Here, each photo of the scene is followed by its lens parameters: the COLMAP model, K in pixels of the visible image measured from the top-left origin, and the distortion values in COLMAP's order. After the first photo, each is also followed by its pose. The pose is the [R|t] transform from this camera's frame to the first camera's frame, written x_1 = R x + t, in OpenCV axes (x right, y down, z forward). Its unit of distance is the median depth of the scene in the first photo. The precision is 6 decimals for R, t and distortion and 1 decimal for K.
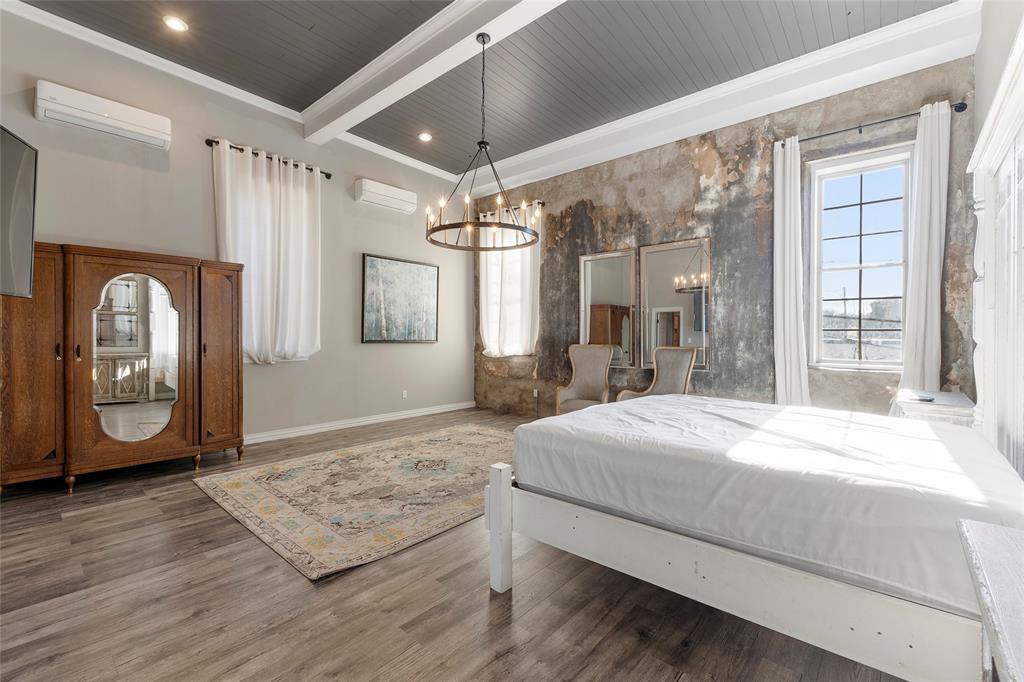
lens RADIAL K [[442.7, 0, 513.2], [0, 442.7, 338.8], [0, 0, 1]] dist [0.013955, 0.000093]
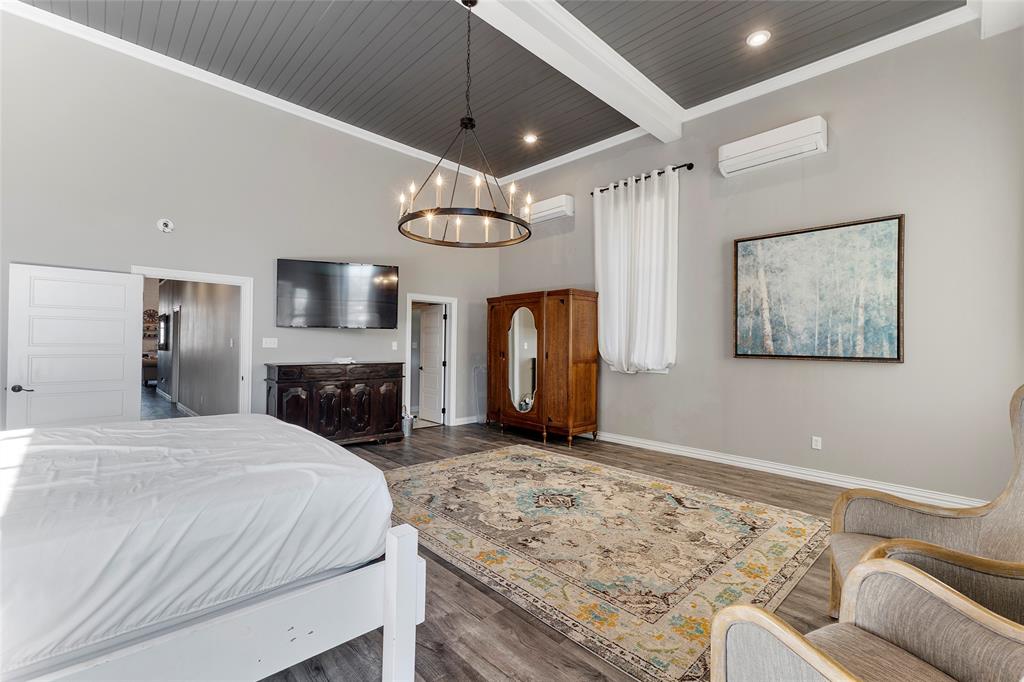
lens RADIAL K [[442.7, 0, 513.2], [0, 442.7, 341.3], [0, 0, 1]] dist [0.013955, 0.000093]
pose [[-0.094389, -0.012674, -0.995455, 0.662810], [-0.015630, 0.999815, -0.011248, -0.005786], [0.995413, 0.014498, -0.094569, 1.000939]]
